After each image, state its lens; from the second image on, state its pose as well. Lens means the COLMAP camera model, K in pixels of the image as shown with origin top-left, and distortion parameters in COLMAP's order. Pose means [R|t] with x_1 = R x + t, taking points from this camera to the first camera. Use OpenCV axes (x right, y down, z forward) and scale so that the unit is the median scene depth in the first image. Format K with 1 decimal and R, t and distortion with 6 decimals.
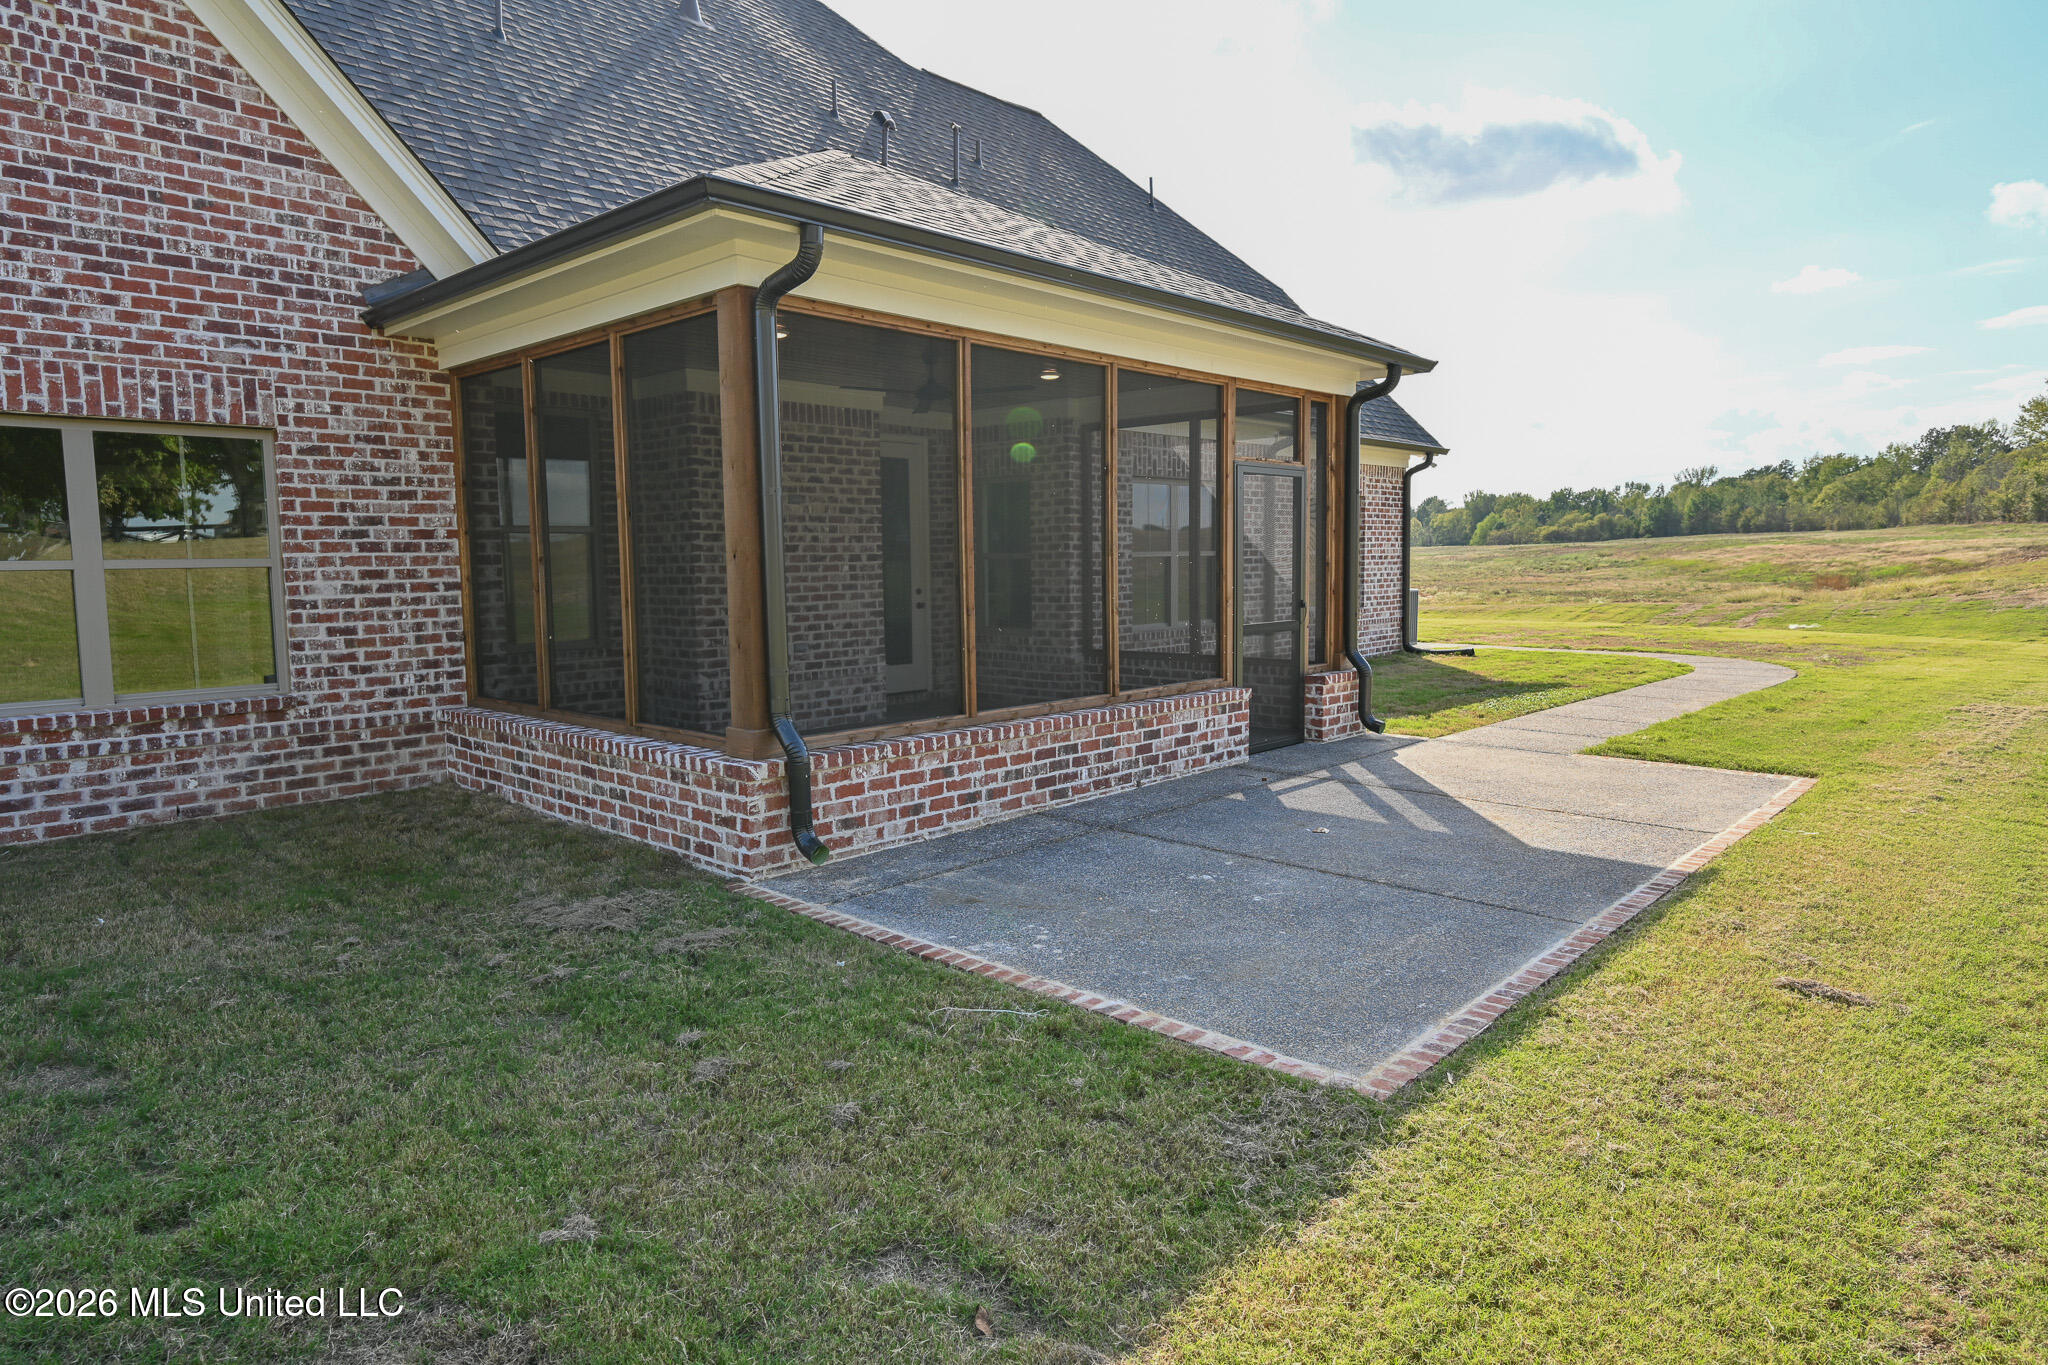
lens RADIAL K [[1196.7, 0, 1018.5], [0, 1196.7, 675.9], [0, 0, 1]] dist [0.001851, -0.001516]
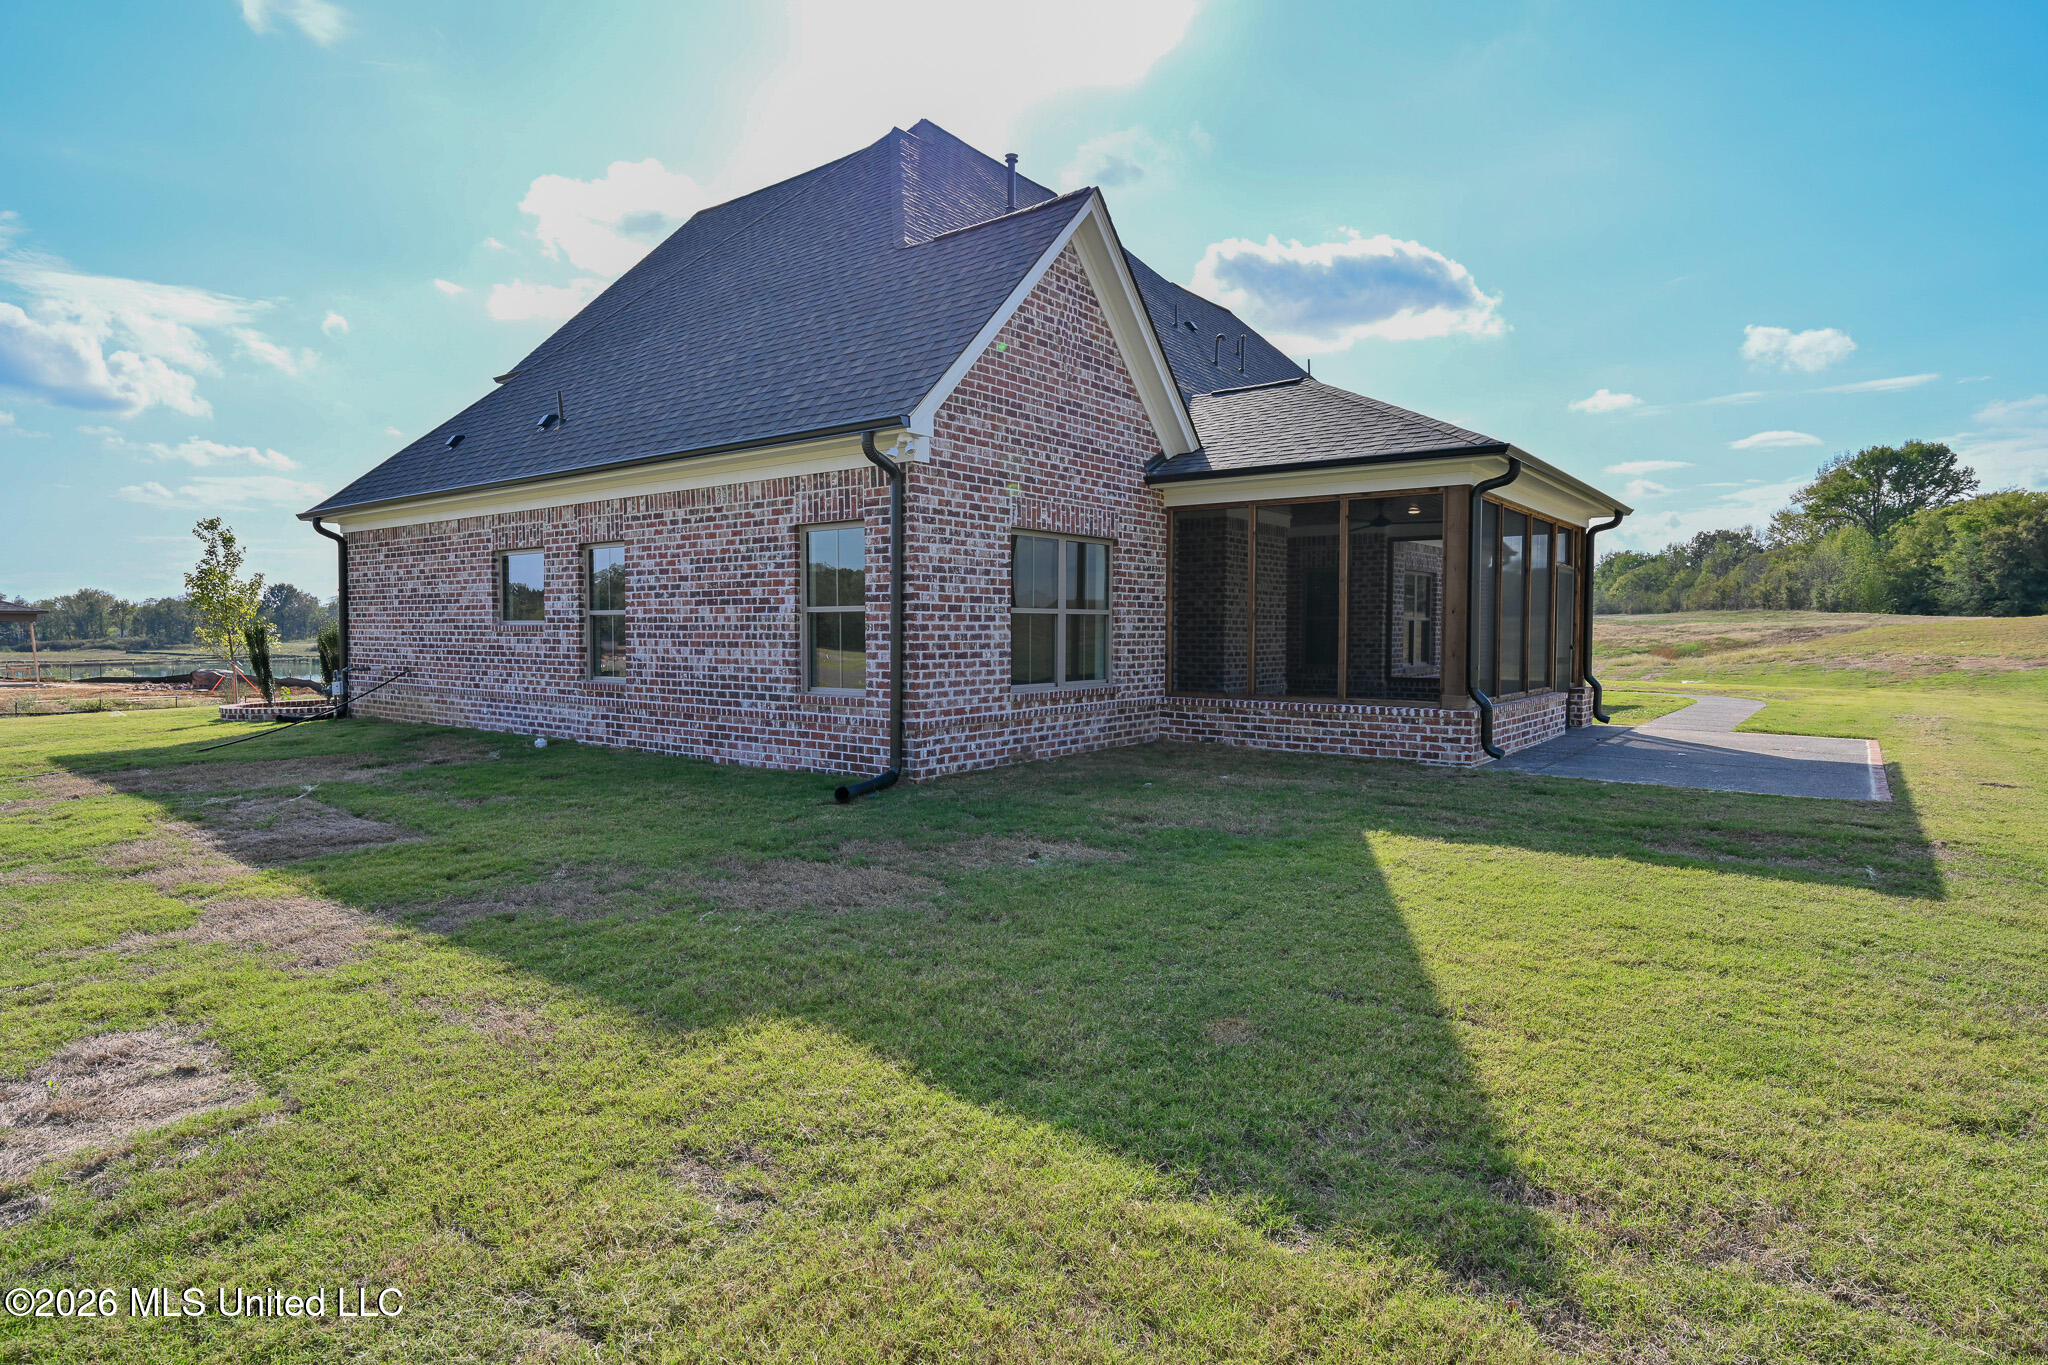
lens RADIAL K [[1101.0, 0, 1044.4], [0, 1101.0, 695.9], [0, 0, 1]] dist [-0.000311, 0.001508]
pose [[0.993012, 0.010514, 0.117545, -0.636213], [-0.006434, 0.999365, -0.035034, 0.063145], [-0.117839, 0.034033, 0.992449, -0.446155]]
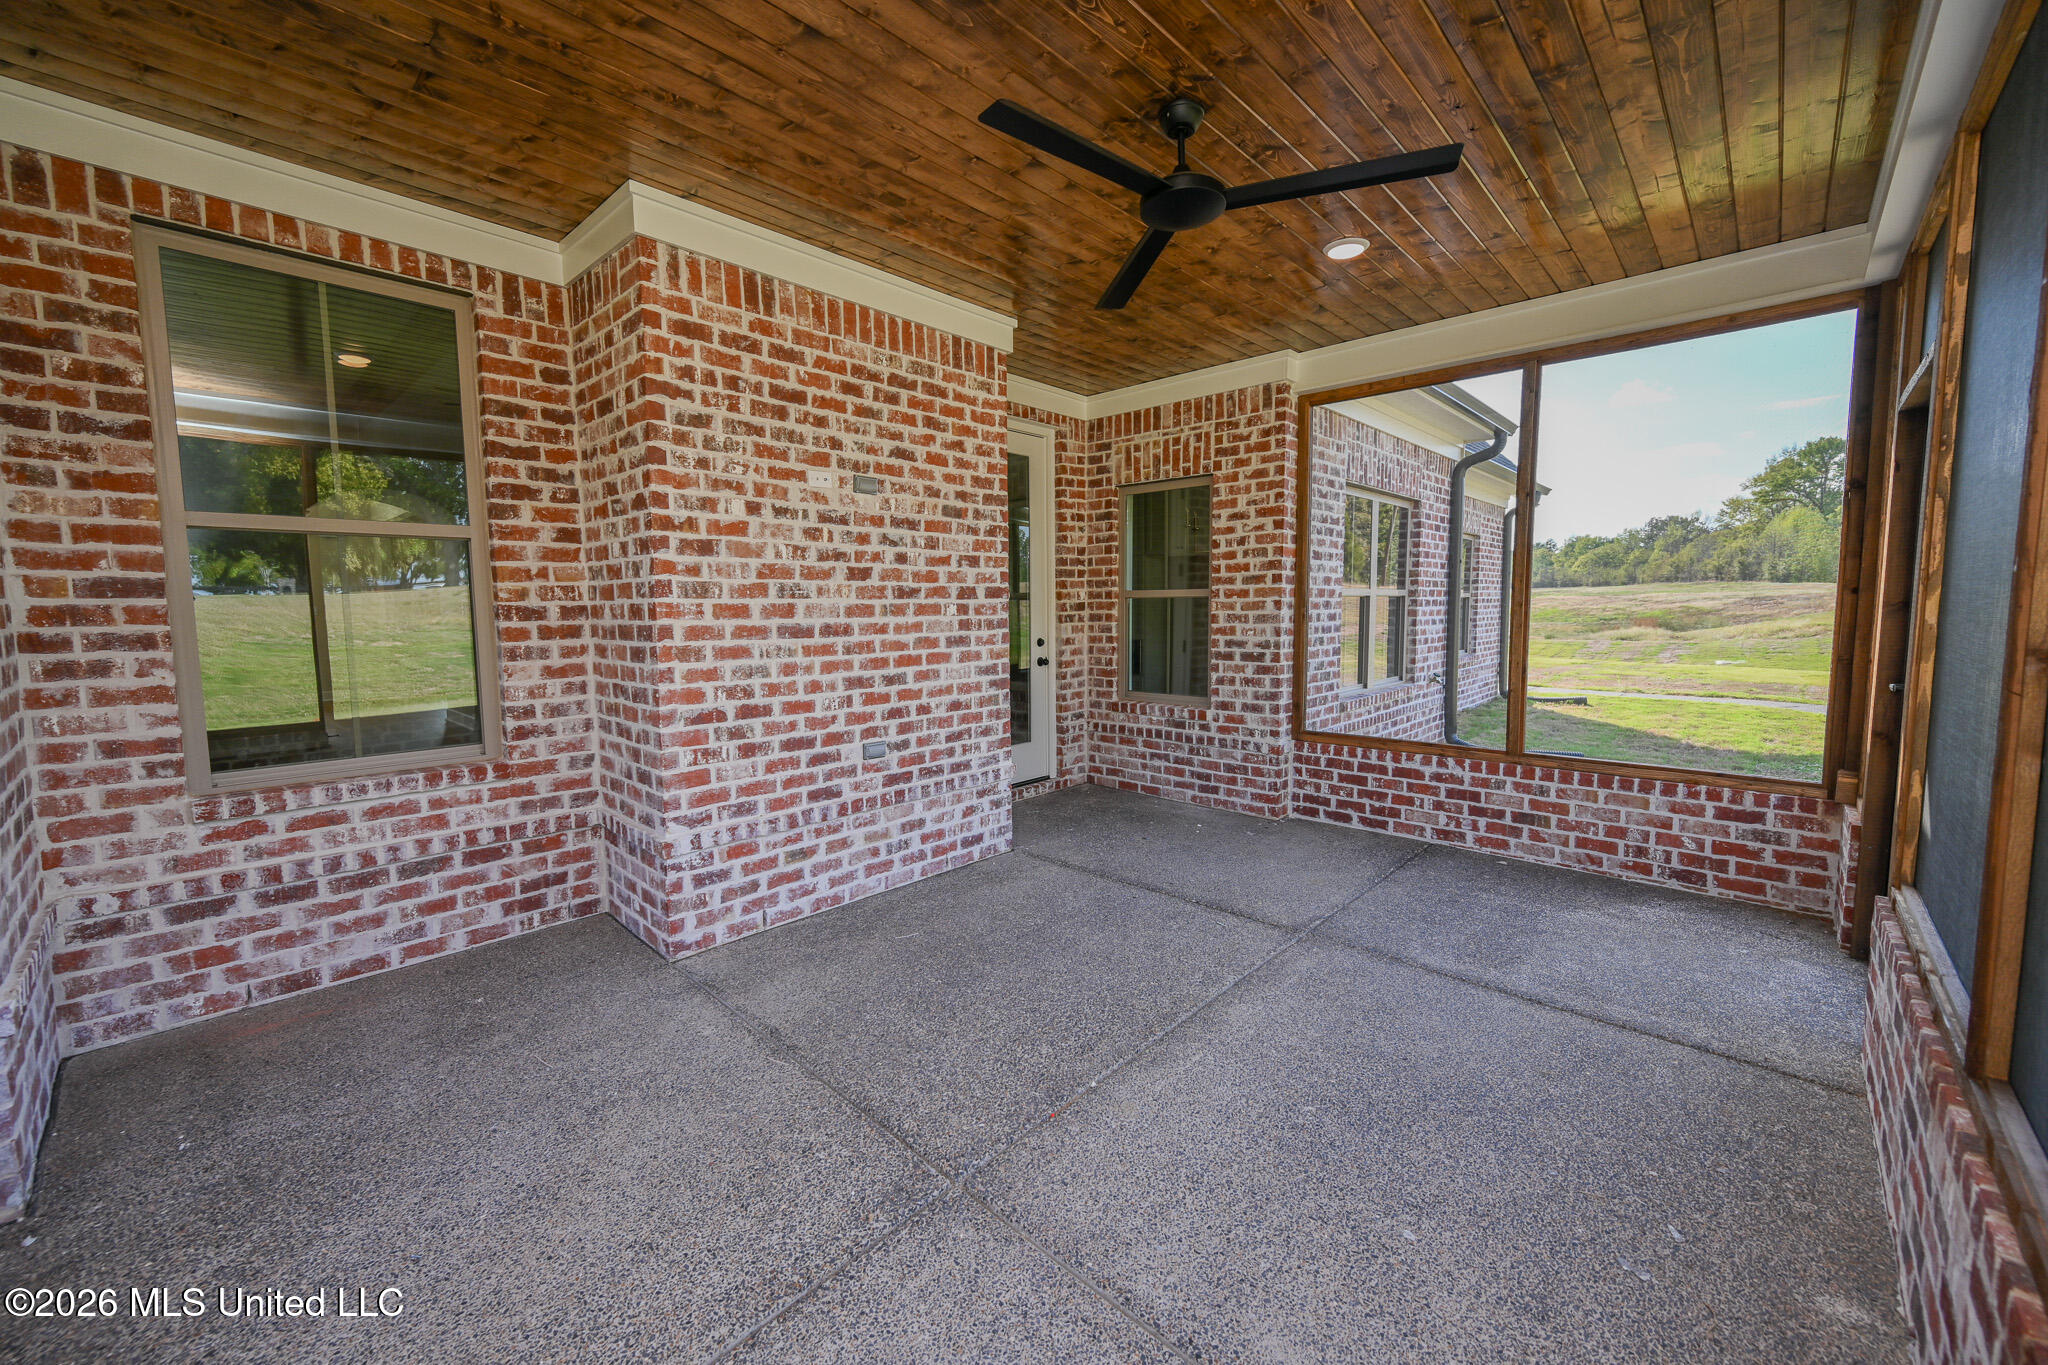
lens RADIAL K [[812.0, 0, 1033.4], [0, 812.0, 678.2], [0, 0, 1]] dist [-0.004070, 0.000931]
pose [[0.999940, 0.003184, 0.010472, -0.109461], [-0.003121, 0.999977, -0.006015, -0.054430], [-0.010491, 0.005982, 0.999927, 0.605408]]
